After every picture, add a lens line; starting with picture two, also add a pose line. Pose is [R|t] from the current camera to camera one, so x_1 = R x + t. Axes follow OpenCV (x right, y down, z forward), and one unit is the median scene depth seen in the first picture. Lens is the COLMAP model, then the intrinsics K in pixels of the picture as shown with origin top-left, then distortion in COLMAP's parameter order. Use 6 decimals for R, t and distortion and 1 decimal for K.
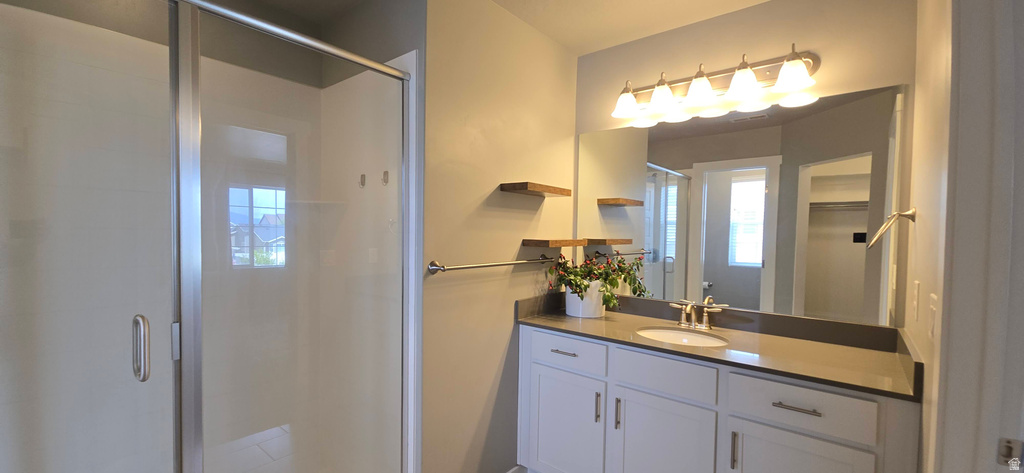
lens RADIAL K [[416.6, 0, 509.6], [0, 416.6, 242.2], [0, 0, 1]] dist [0.000147, 0.000039]
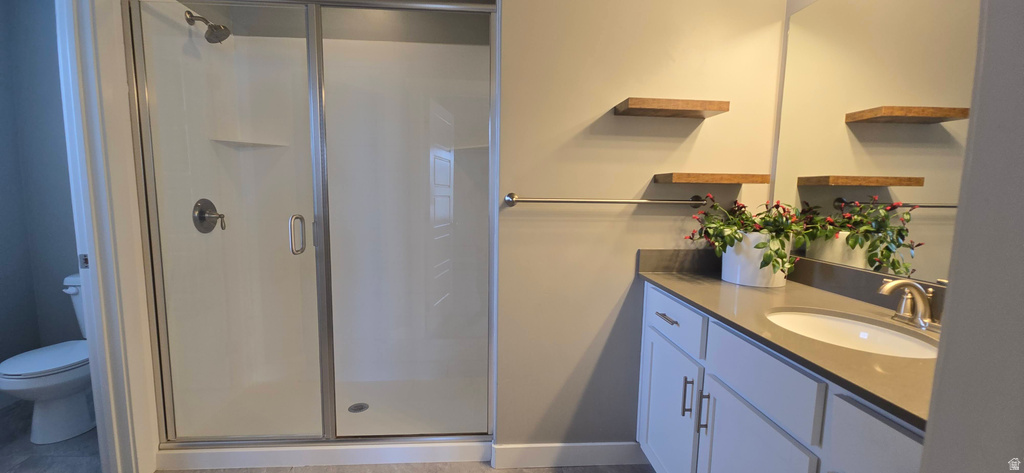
lens RADIAL K [[416.6, 0, 509.6], [0, 416.6, 242.2], [0, 0, 1]] dist [0.000147, 0.000039]
pose [[0.672895, 0.075788, -0.735845, 0.434061], [-0.025884, 0.996541, 0.078969, 0.065503], [0.739285, -0.034091, 0.672530, 0.249021]]
